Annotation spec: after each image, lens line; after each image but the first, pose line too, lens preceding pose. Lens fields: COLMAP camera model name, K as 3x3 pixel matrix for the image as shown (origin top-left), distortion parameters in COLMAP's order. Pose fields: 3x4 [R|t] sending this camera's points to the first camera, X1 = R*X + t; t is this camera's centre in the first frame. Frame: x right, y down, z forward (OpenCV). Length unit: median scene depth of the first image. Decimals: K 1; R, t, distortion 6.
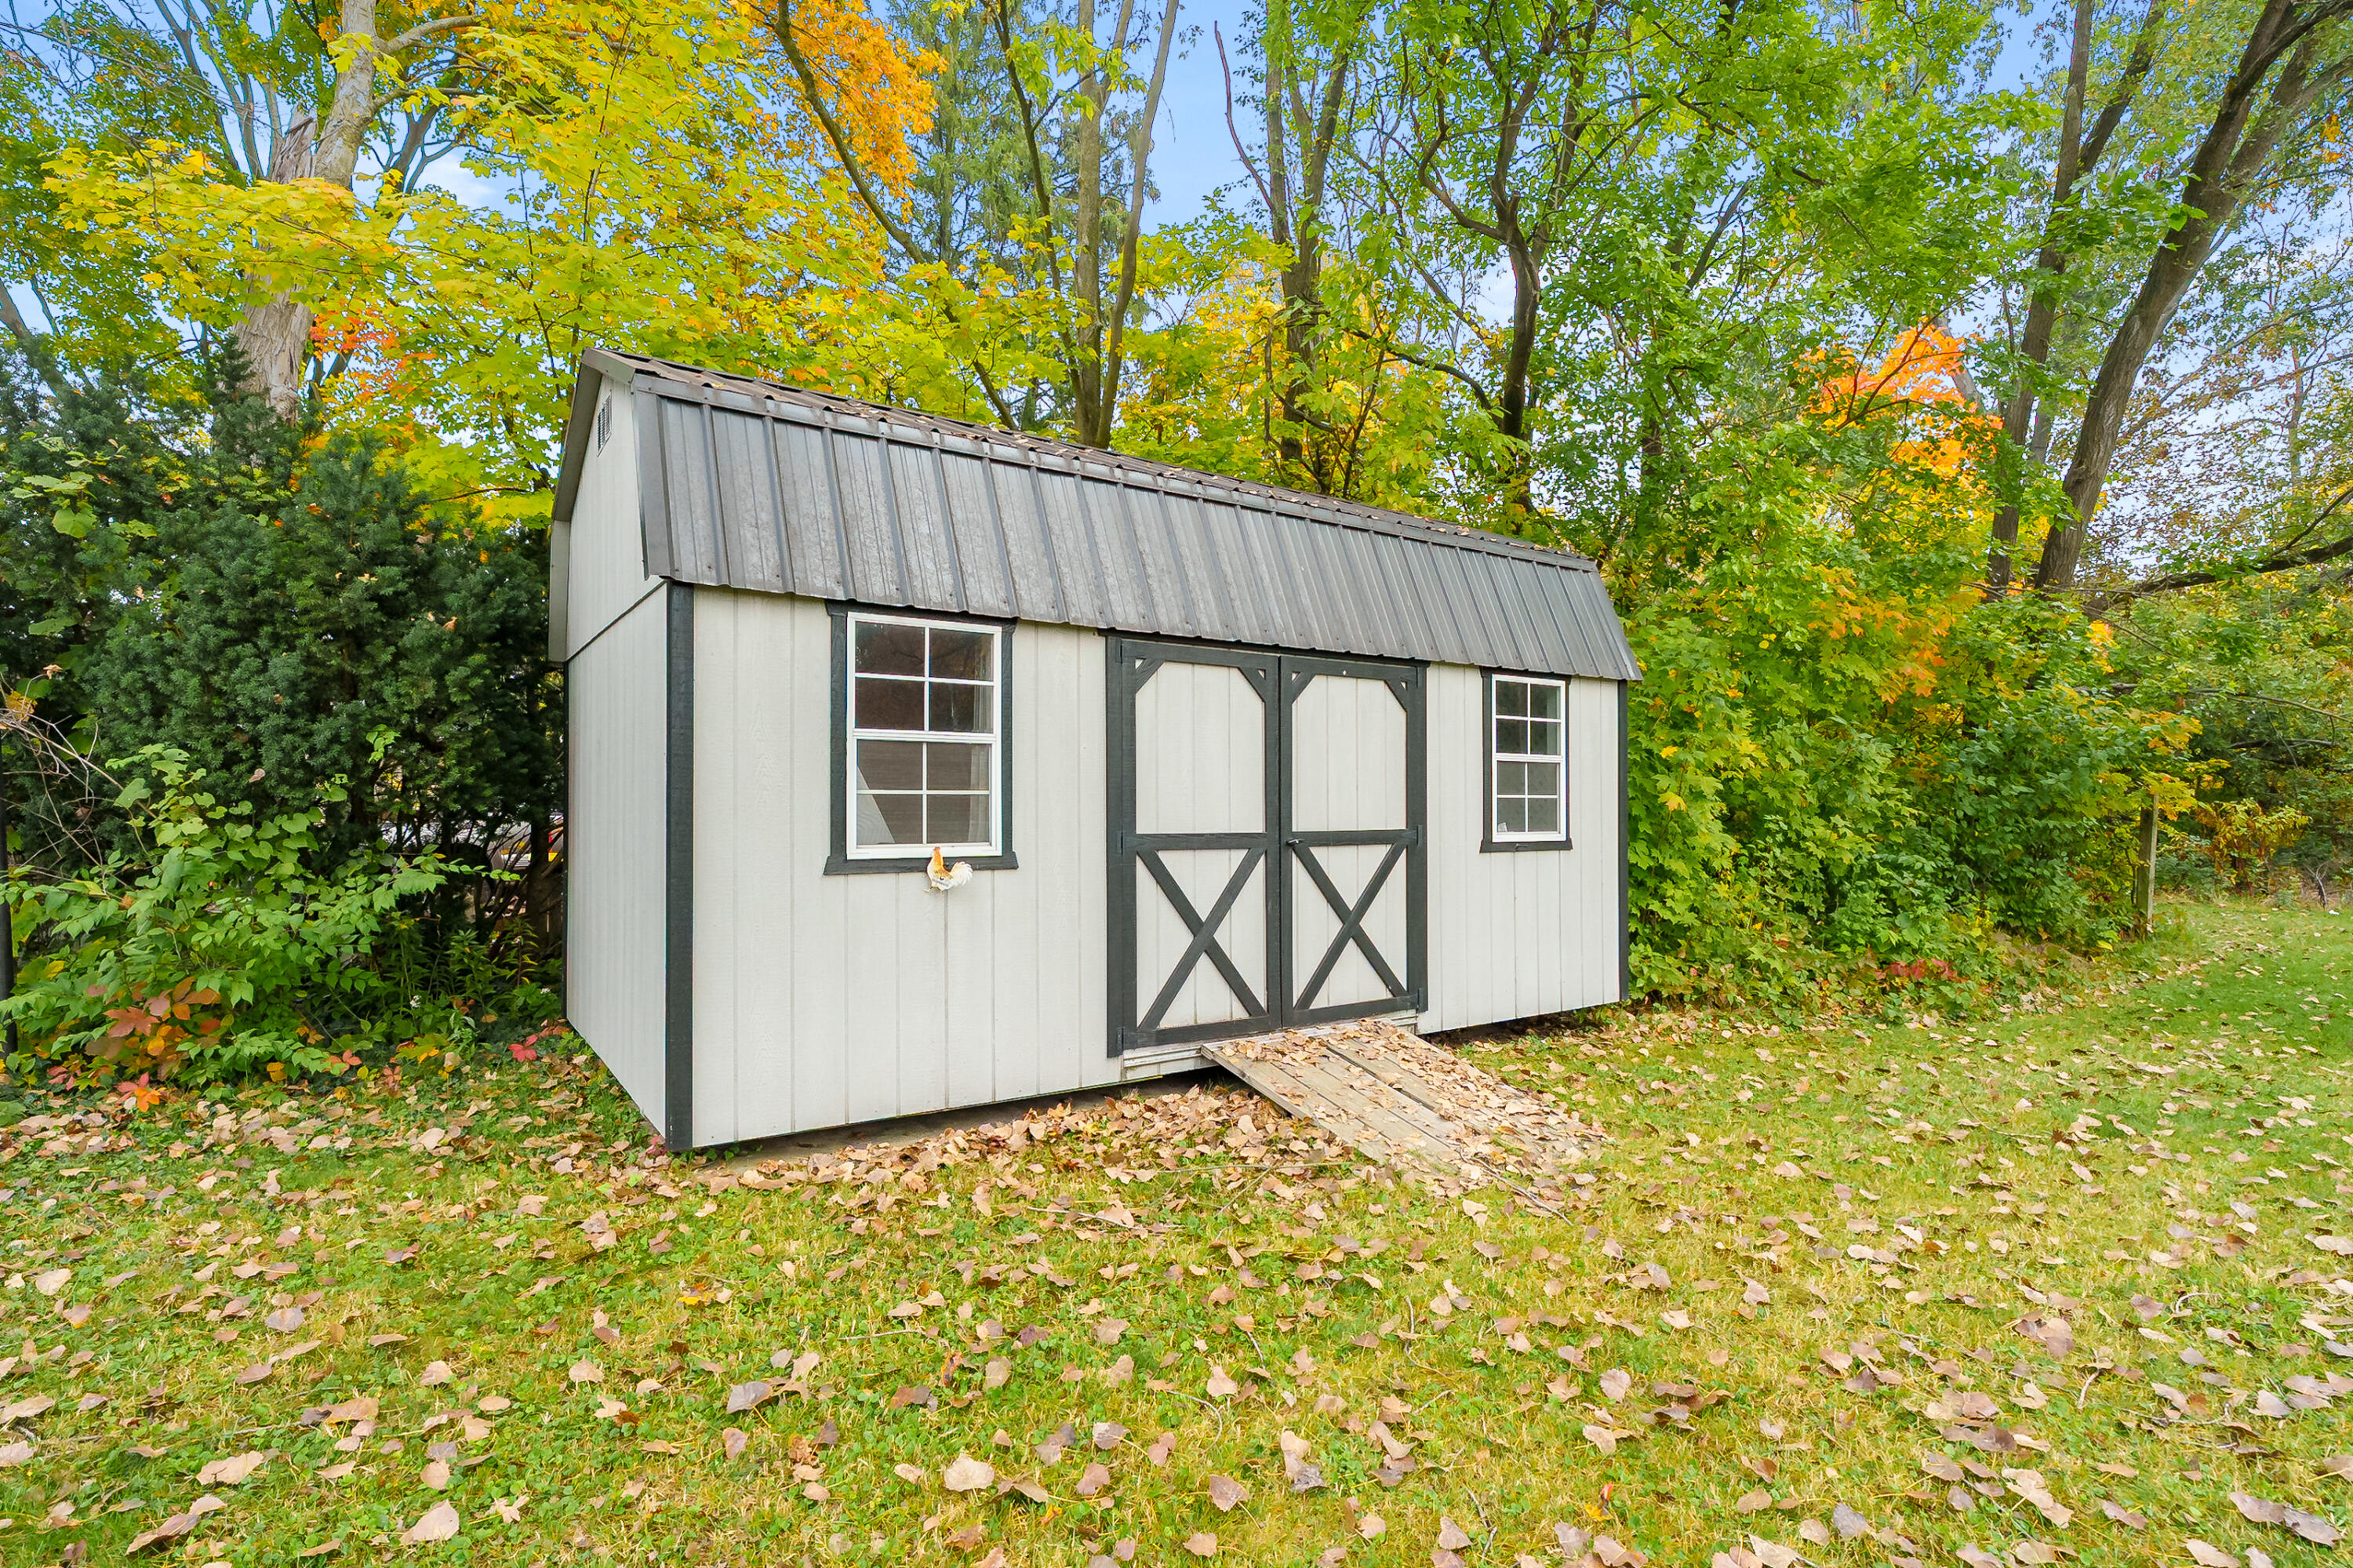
lens RADIAL K [[1152.3, 0, 1176.7], [0, 1152.3, 810.5], [0, 0, 1]] dist [-0.002432, 0.000649]
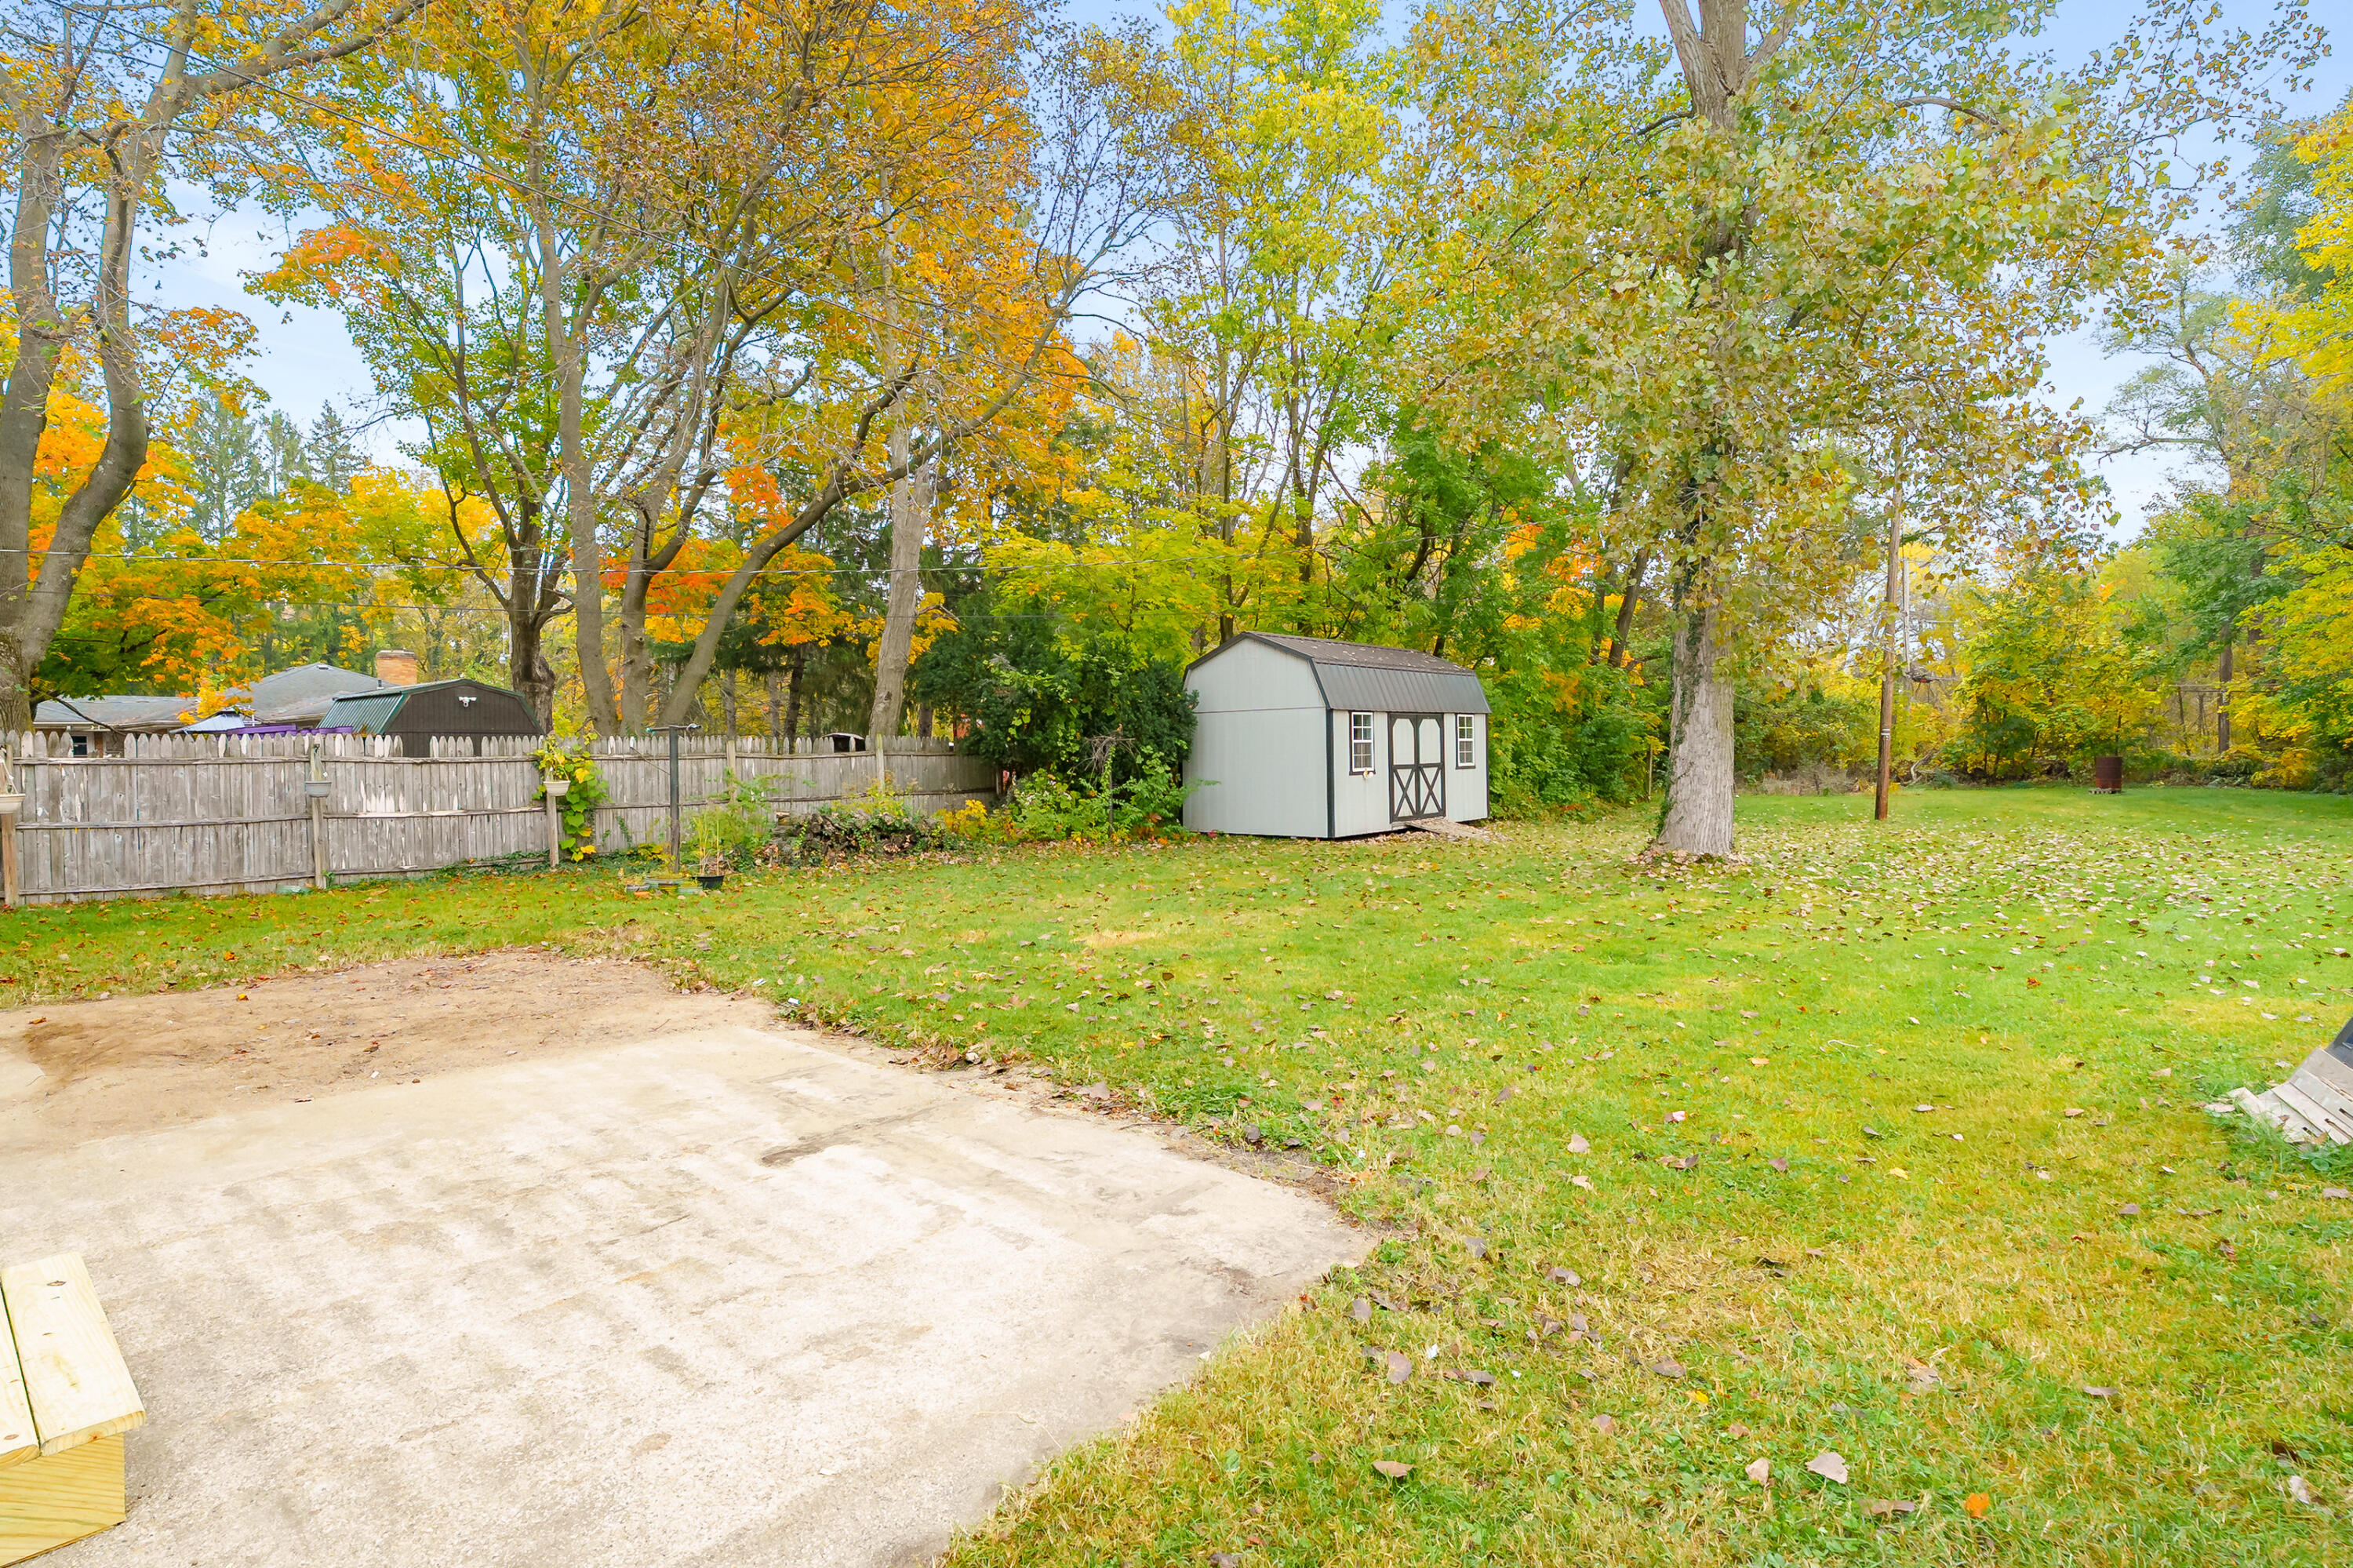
lens RADIAL K [[1219.6, 0, 1176.5], [0, 1219.6, 784.0], [0, 0, 1]] dist [-0.002919, 0.000132]
pose [[0.961202, -0.026801, 0.274541, -0.992374], [0.020597, 0.999464, 0.025458, -0.018148], [-0.275076, -0.018815, 0.961238, -1.443833]]
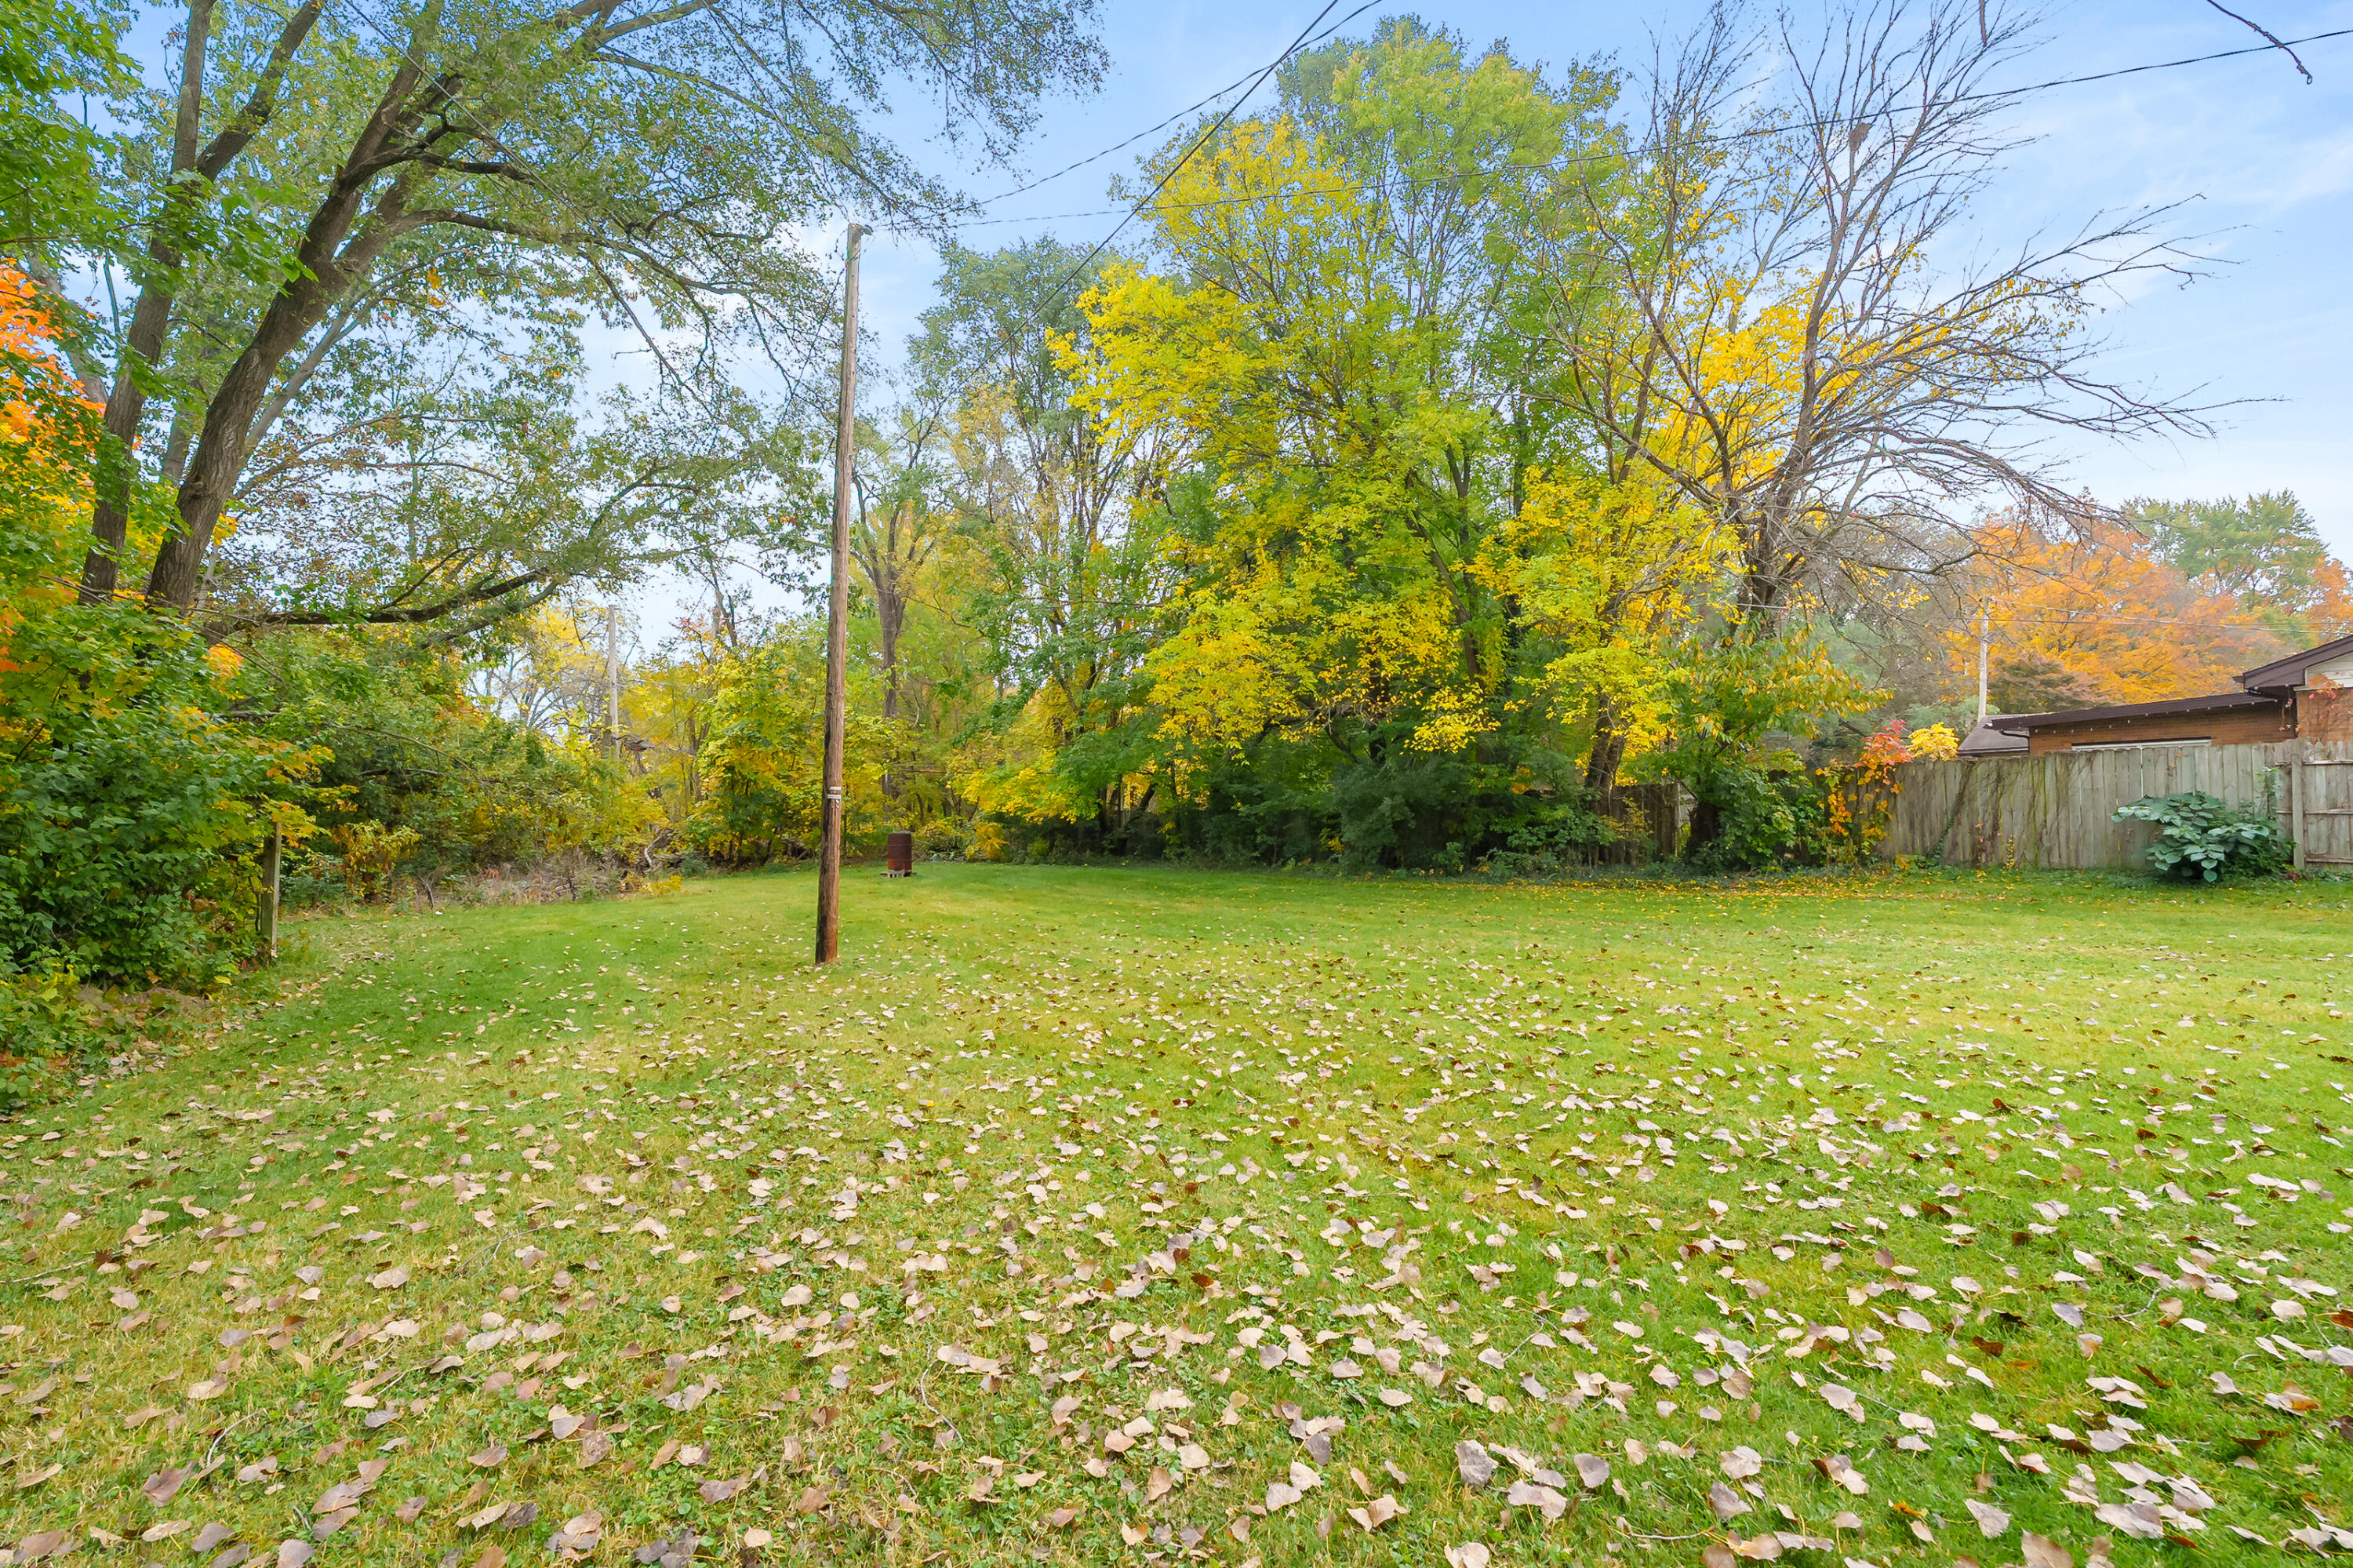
lens RADIAL K [[1052.4, 0, 1178.9], [0, 1052.4, 772.5], [0, 0, 1]] dist [-0.001313, -0.000232]
pose [[0.175840, 0.023682, 0.984134, 0.081262], [0.028513, 0.999169, -0.029139, -0.008515], [-0.984006, 0.033184, 0.175019, 0.054788]]
